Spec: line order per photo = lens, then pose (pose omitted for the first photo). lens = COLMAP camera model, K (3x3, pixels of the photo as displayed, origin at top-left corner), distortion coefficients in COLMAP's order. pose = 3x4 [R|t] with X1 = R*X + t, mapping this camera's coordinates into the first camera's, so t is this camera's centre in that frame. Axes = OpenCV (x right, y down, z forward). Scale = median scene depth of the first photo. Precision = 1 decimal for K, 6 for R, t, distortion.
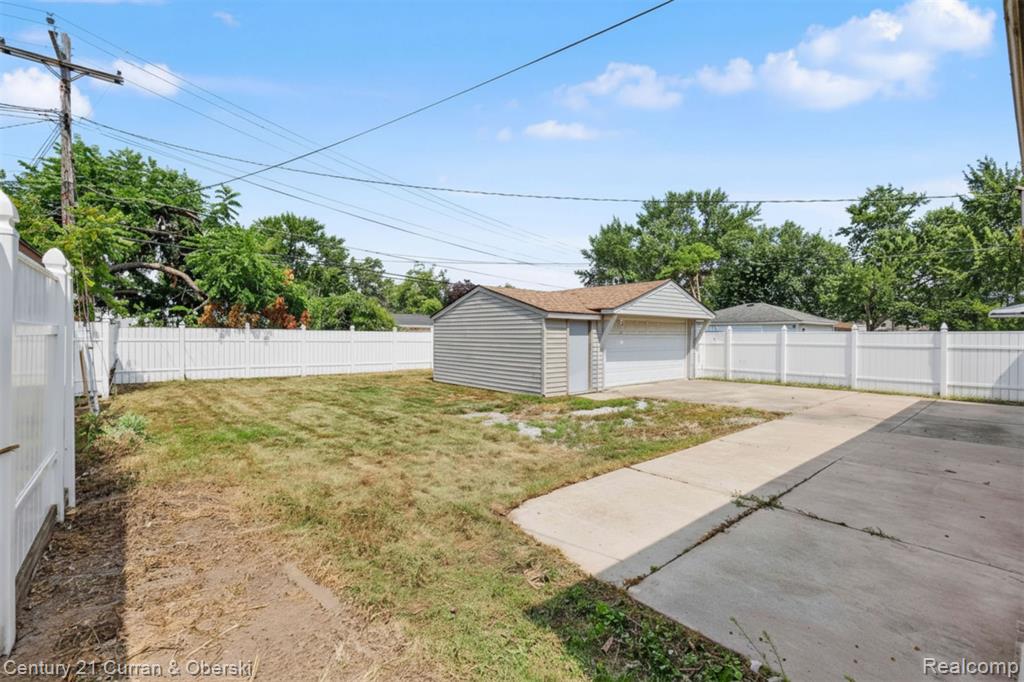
lens RADIAL K [[444.0, 0, 512.0], [0, 444.0, 341.0], [0, 0, 1]] dist [0.000024, 0.000000]
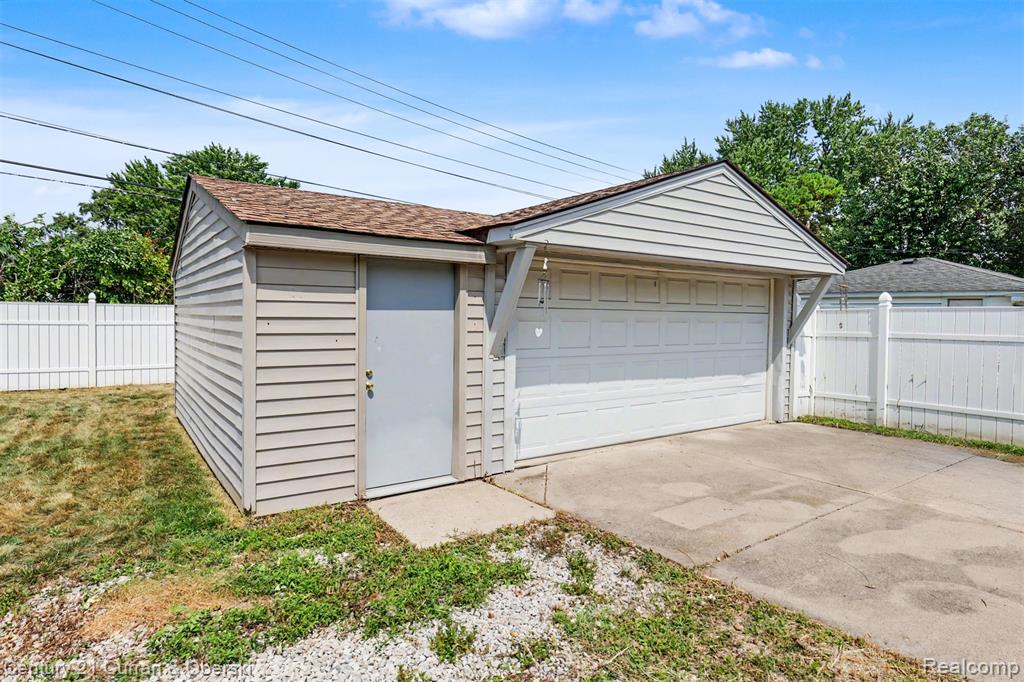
lens RADIAL K [[569.8, 0, 512.0], [0, 569.8, 341.0], [0, 0, 1]] dist [0.029862, -0.000107]
pose [[0.996705, 0.006911, -0.080816, 0.188833], [-0.004874, 0.999666, 0.025372, -0.000401], [0.080964, -0.024895, 0.996406, 0.431151]]
